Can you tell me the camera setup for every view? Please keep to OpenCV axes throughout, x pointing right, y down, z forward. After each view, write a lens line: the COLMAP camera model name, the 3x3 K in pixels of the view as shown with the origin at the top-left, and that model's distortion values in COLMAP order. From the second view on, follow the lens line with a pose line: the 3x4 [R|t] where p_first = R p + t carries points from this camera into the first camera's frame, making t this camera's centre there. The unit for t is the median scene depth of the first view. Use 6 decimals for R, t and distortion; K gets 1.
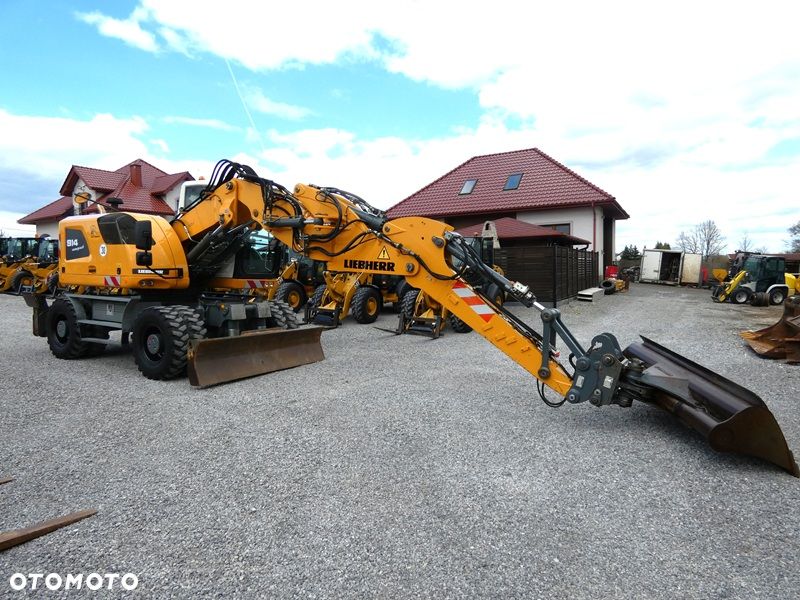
lens RADIAL K [[484.8, 0, 401.6], [0, 484.8, 300.1], [0, 0, 1]] dist [-0.013733, 0.008983]
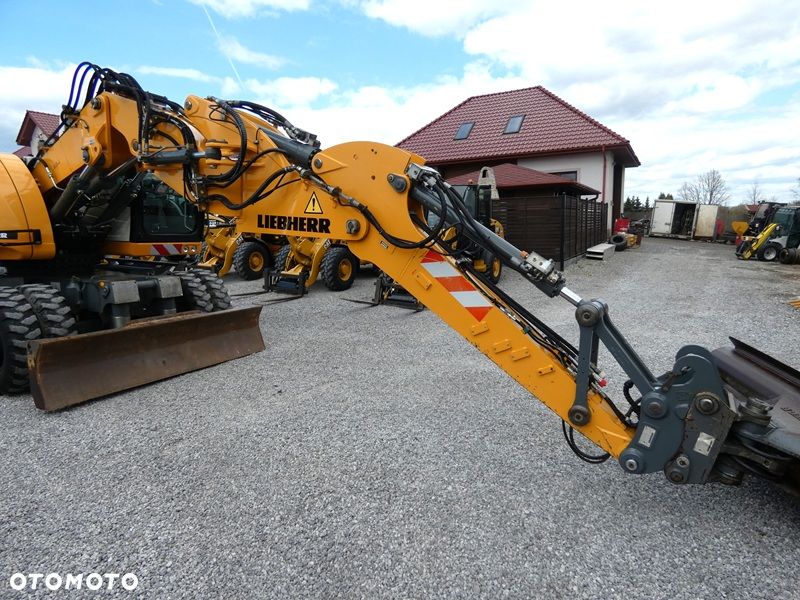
lens RADIAL K [[484.8, 0, 403.1], [0, 484.8, 302.5], [0, 0, 1]] dist [-0.013733, 0.008983]
pose [[0.999926, -0.009395, 0.007704, 0.054514], [0.008590, 0.995084, 0.098659, -0.024072], [-0.008593, -0.098586, 0.995091, 0.287246]]
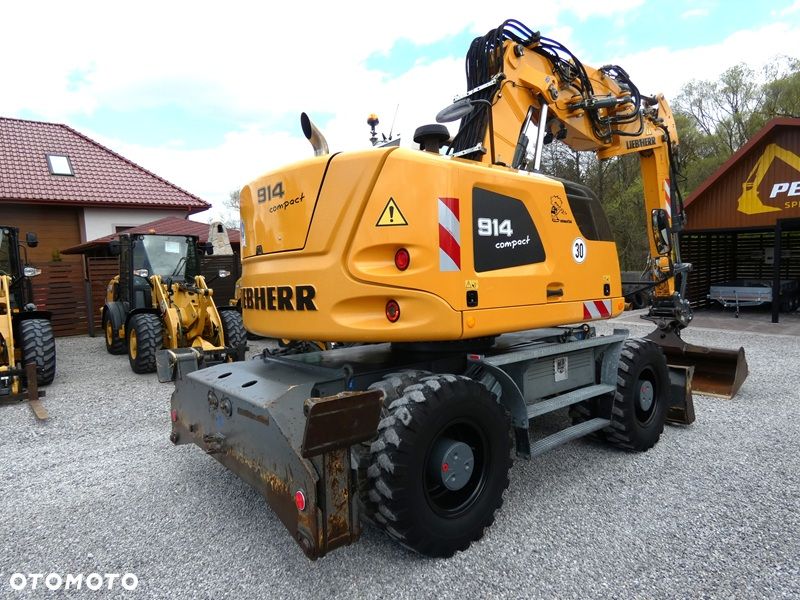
lens RADIAL K [[484.8, 0, 394.7], [0, 484.8, 298.3], [0, 0, 1]] dist [-0.013733, 0.008983]
pose [[0.353877, -0.062799, 0.933181, -1.097823], [0.081565, 0.996014, 0.036097, -0.083216], [-0.931729, 0.063341, 0.357589, 0.952729]]
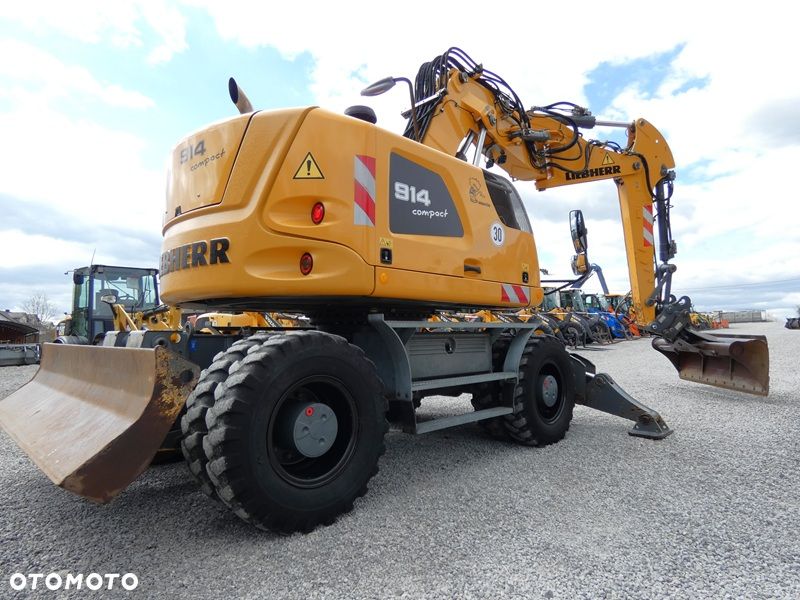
lens RADIAL K [[484.8, 0, 425.3], [0, 484.8, 312.5], [0, 0, 1]] dist [-0.013733, 0.008983]
pose [[0.223354, 0.019506, 0.974542, -1.095719], [0.048847, 0.998320, -0.031178, -0.004669], [-0.973513, 0.054567, 0.222025, 0.916633]]
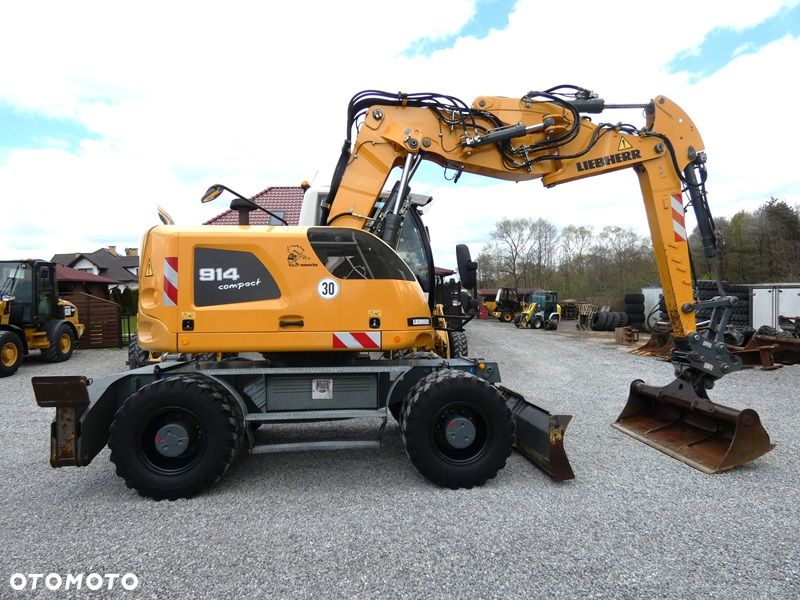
lens RADIAL K [[484.8, 0, 404.4], [0, 484.8, 300.3], [0, 0, 1]] dist [-0.013733, 0.008983]
pose [[0.804296, -0.011562, 0.594116, -0.850149], [0.053922, 0.997106, -0.053593, -0.049637], [-0.591777, 0.075141, 0.802592, 0.449271]]
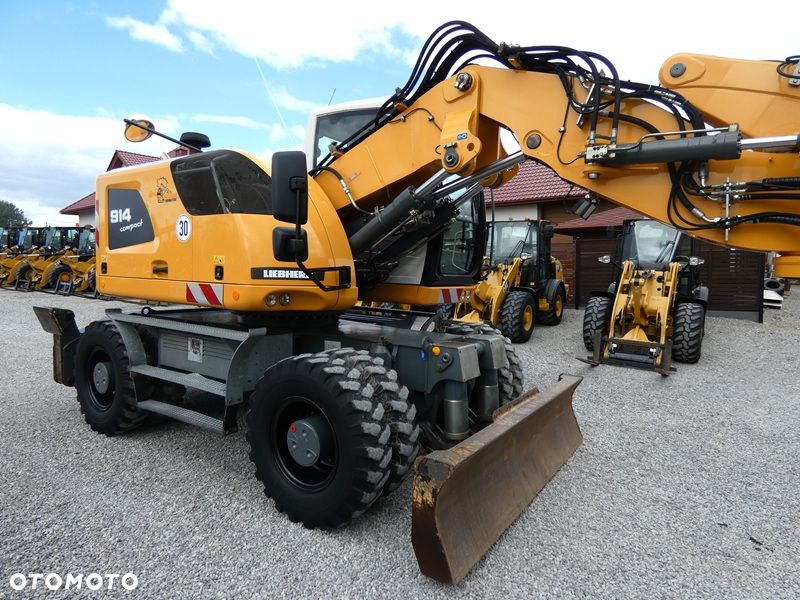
lens RADIAL K [[484.8, 0, 399.8], [0, 484.8, 302.2], [0, 0, 1]] dist [-0.013733, 0.008983]
pose [[0.997791, 0.009117, -0.065802, -0.354855], [-0.007974, 0.999813, 0.017620, -0.038155], [0.065950, -0.017057, 0.997677, 0.510893]]
